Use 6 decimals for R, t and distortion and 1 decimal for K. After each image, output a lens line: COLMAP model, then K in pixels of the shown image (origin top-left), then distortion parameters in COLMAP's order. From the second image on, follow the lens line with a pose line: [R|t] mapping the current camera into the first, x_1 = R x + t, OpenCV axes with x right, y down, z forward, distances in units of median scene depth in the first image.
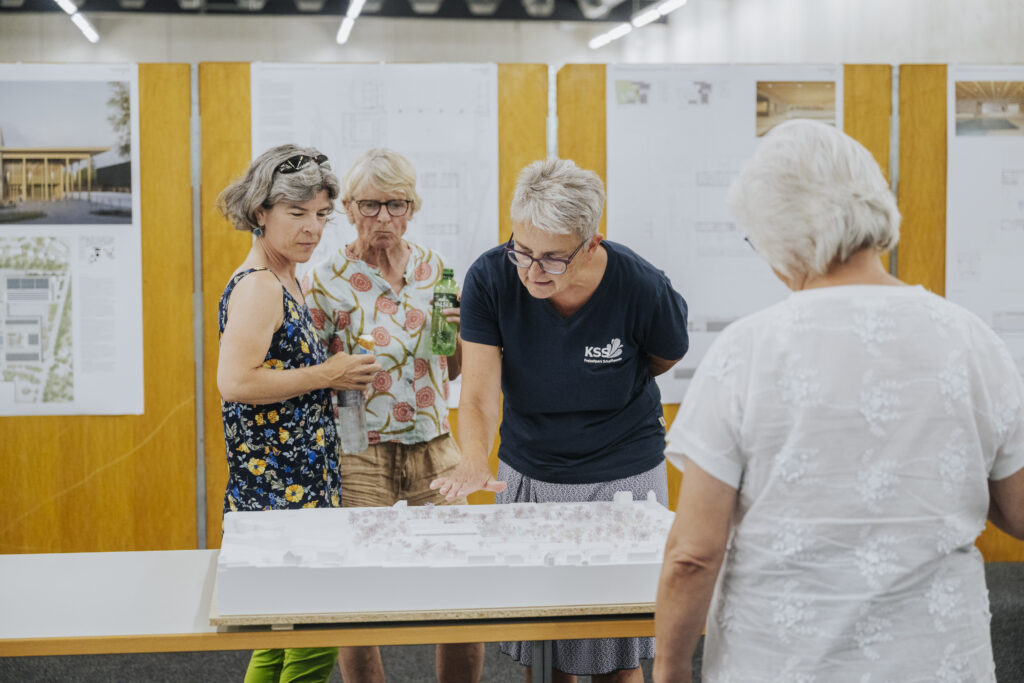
lens RADIAL K [[1845.2, 0, 512.0], [0, 1845.2, 341.5], [0, 0, 1]] dist [0.008890, -0.031948]
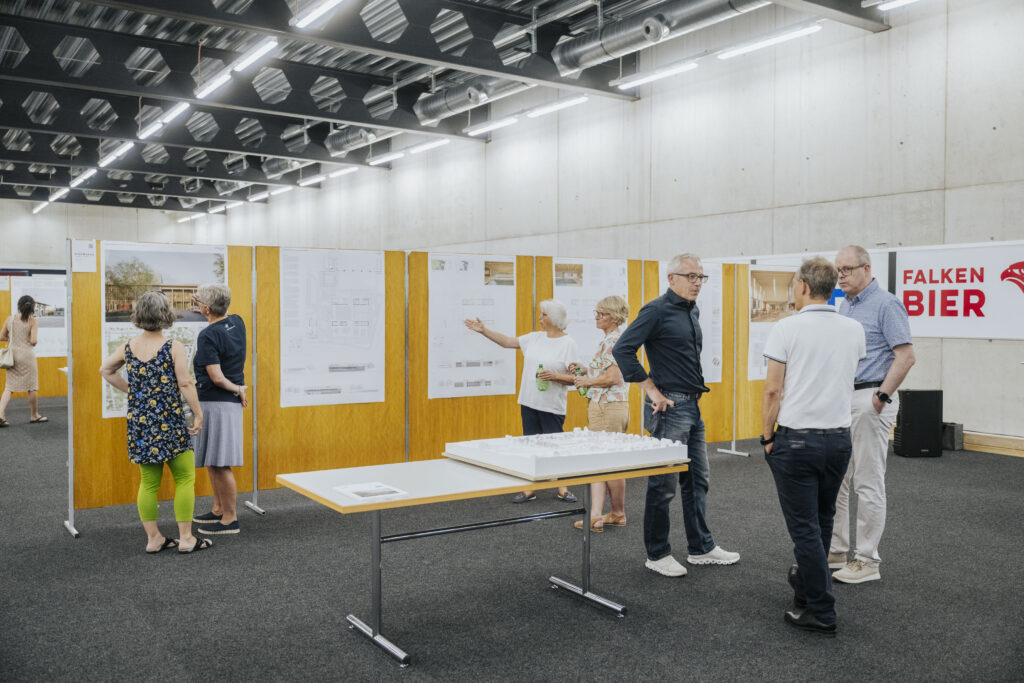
lens RADIAL K [[913.3, 0, 509.0], [0, 913.3, 338.3], [0, 0, 1]] dist [-0.005756, 0.002682]
pose [[0.901638, -0.007330, 0.432430, -0.364375], [0.022666, 0.999283, -0.030321, -0.004998], [-0.431898, 0.037140, 0.901157, -0.080073]]
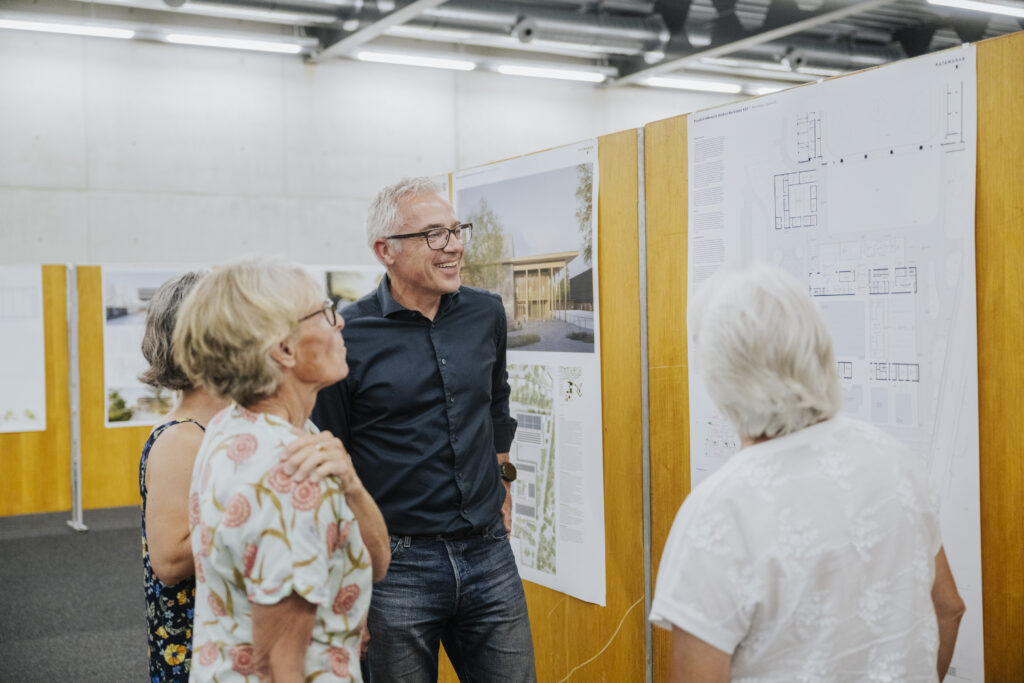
lens RADIAL K [[1339.8, 0, 512.0], [0, 1339.8, 341.5], [0, 0, 1]] dist [-0.007096, -0.004544]
pose [[0.378783, 0.012314, -0.925404, 0.285827], [-0.047469, 0.998854, -0.006138, -0.062942], [0.924267, 0.046253, 0.378933, 0.763935]]
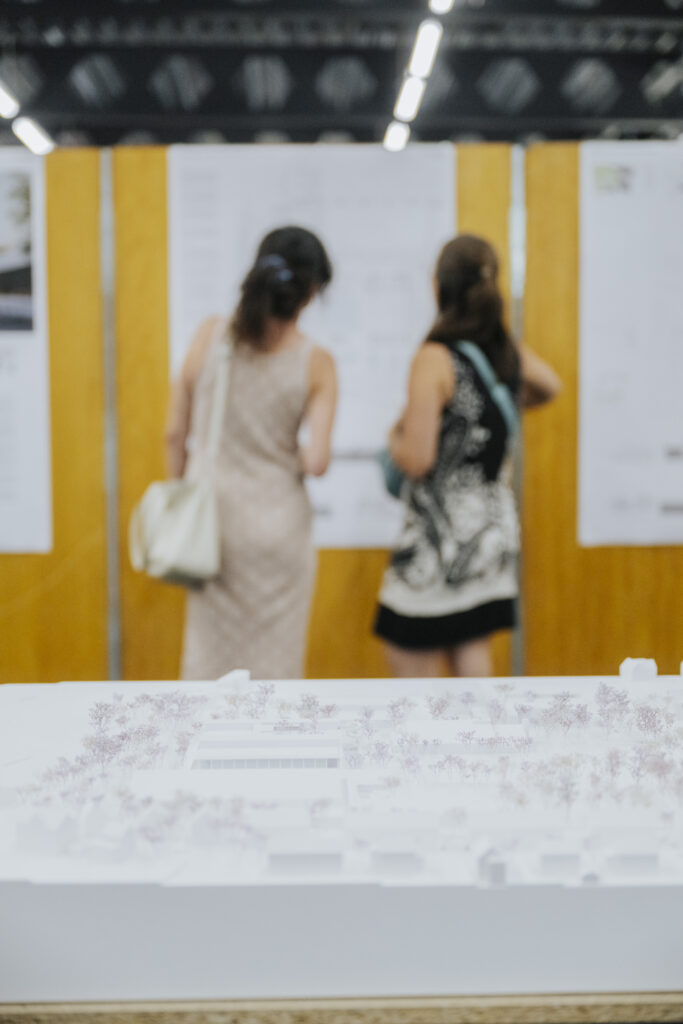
lens RADIAL K [[1393.1, 0, 341.5], [0, 1393.1, 512.0], [0, 0, 1]] dist [-0.018297, -0.035074]
pose [[0.994459, 0.005257, -0.104990, 0.009407], [-0.005931, 0.999964, -0.006112, 0.024645], [0.104954, 0.006701, 0.994455, 0.357288]]
